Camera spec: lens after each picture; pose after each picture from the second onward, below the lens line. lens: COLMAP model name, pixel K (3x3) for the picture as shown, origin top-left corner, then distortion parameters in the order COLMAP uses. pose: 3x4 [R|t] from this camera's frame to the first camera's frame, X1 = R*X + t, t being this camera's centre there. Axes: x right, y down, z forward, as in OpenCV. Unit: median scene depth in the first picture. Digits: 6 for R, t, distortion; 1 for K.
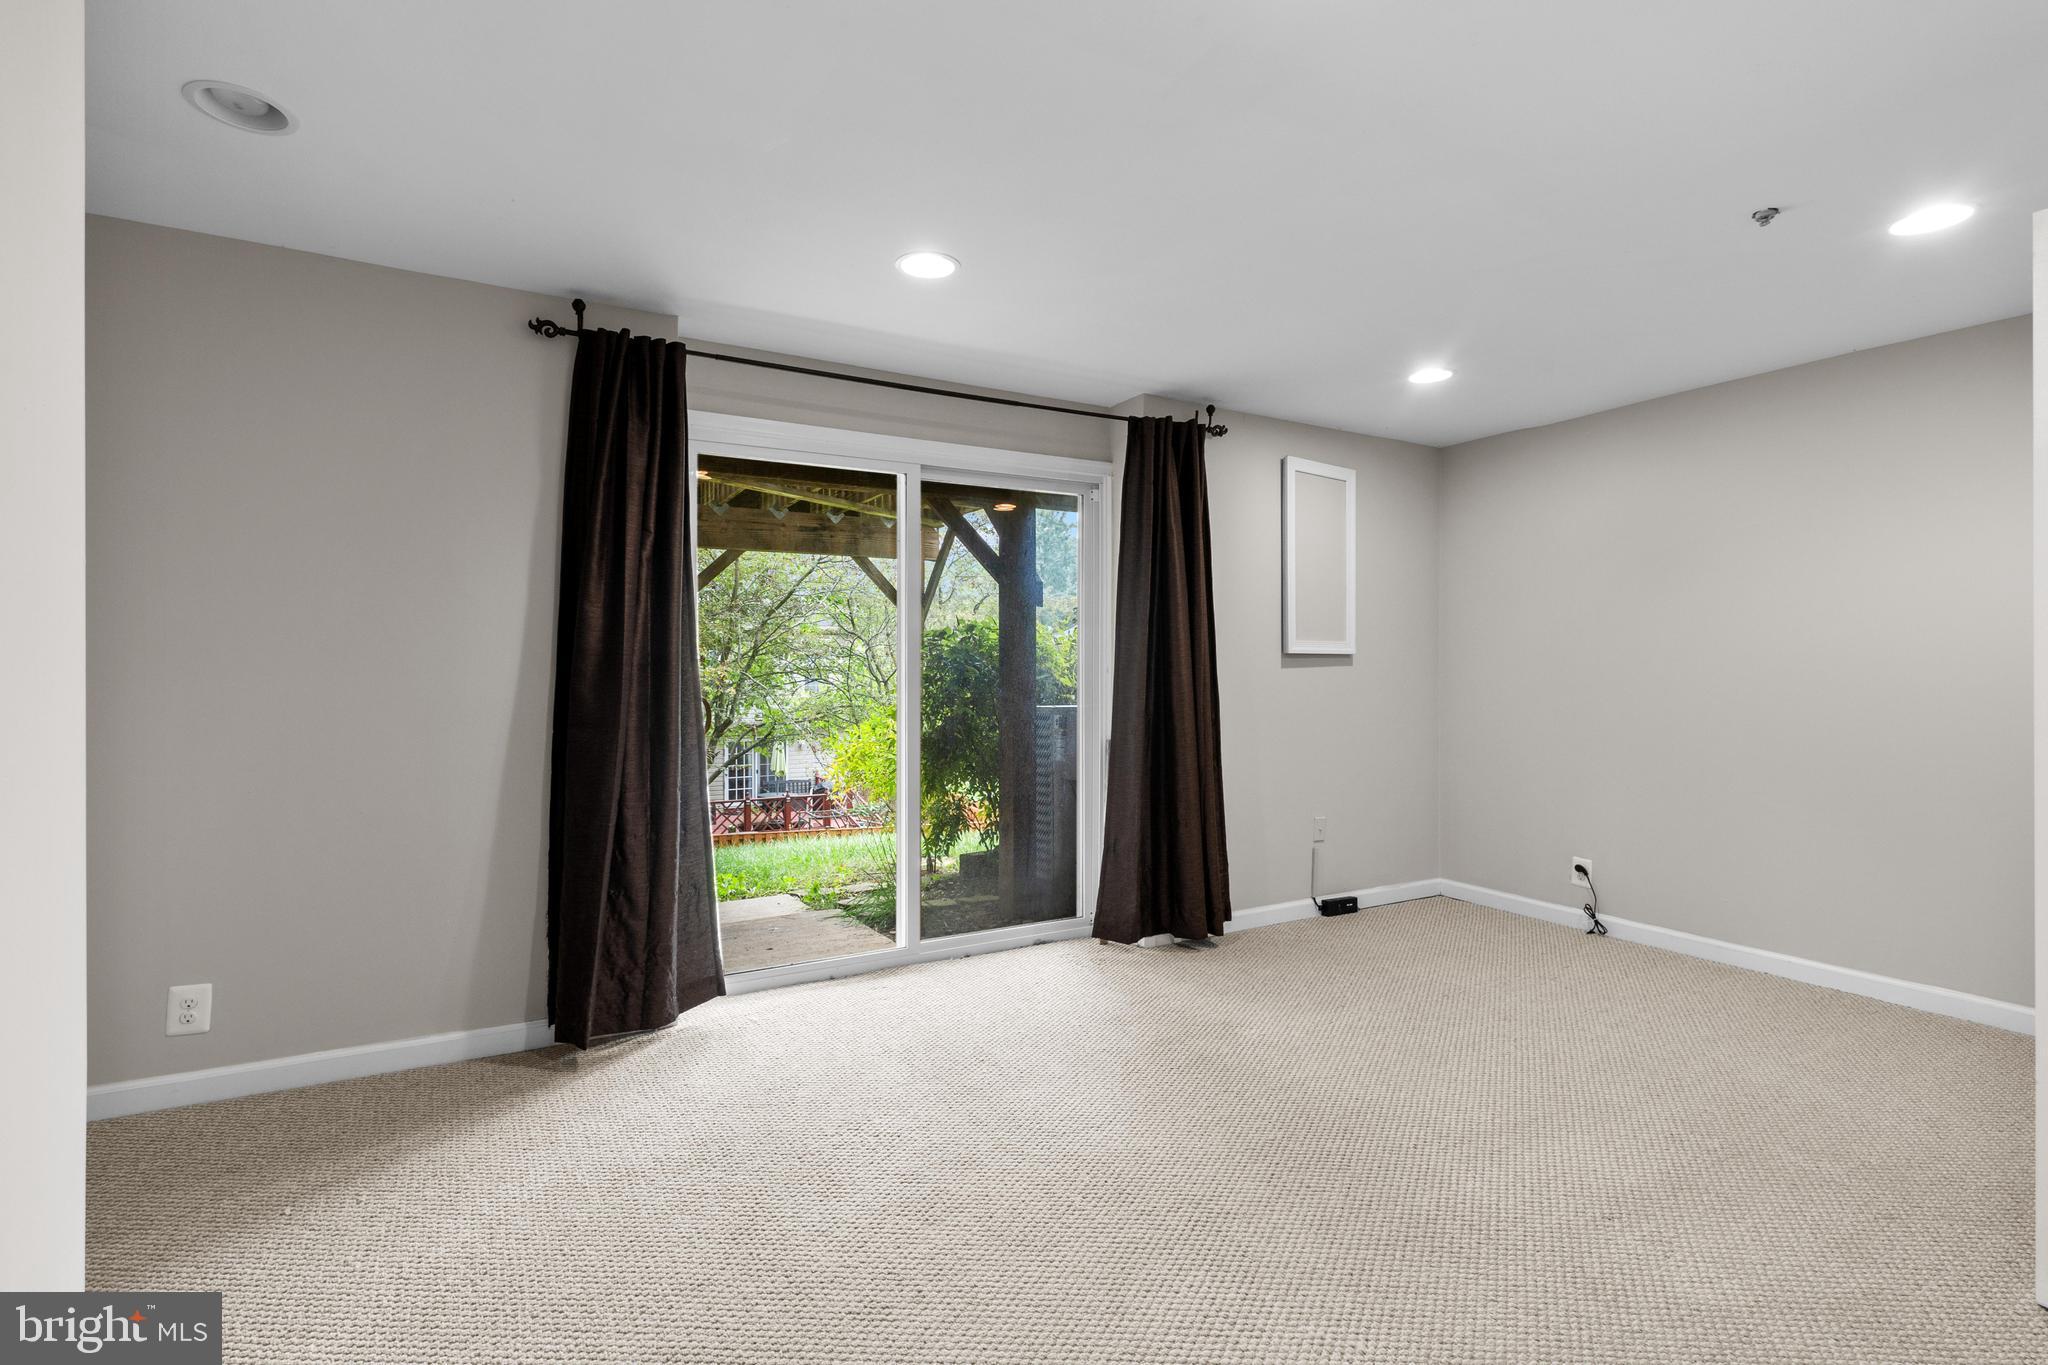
lens RADIAL K [[966.3, 0, 1019.1], [0, 966.3, 667.7], [0, 0, 1]] dist [0.014709, -0.003676]
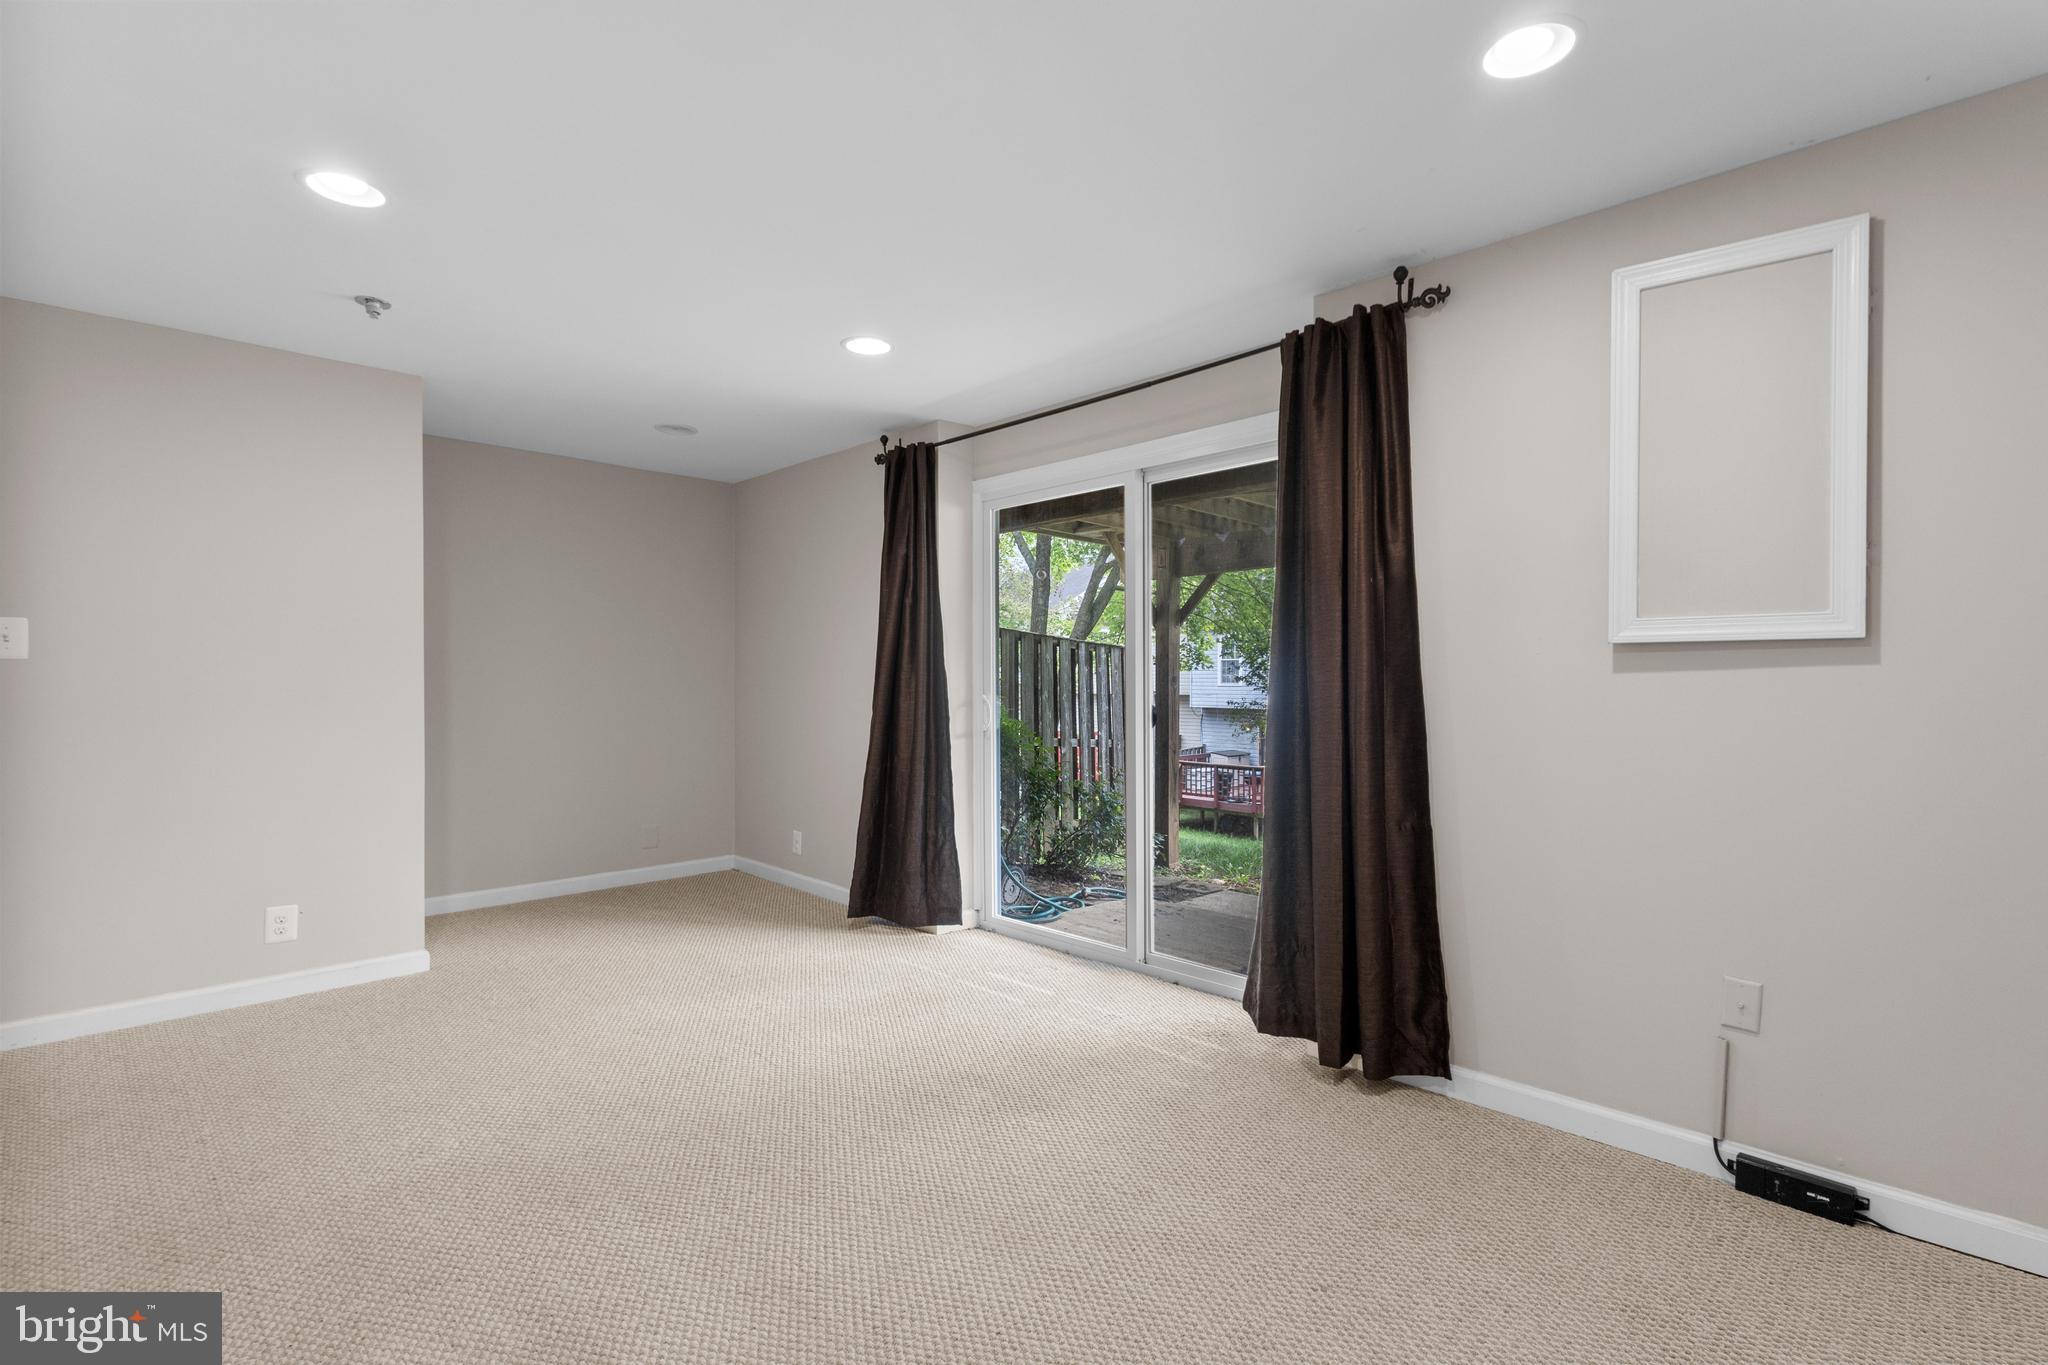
lens RADIAL K [[966.3, 0, 1026.7], [0, 966.3, 686.2], [0, 0, 1]] dist [0.014709, -0.003676]
pose [[0.248629, 0.006653, -0.968576, 0.789237], [0.002278, 0.999970, 0.007453, 0.003751], [0.968596, -0.004059, 0.248606, 0.610743]]
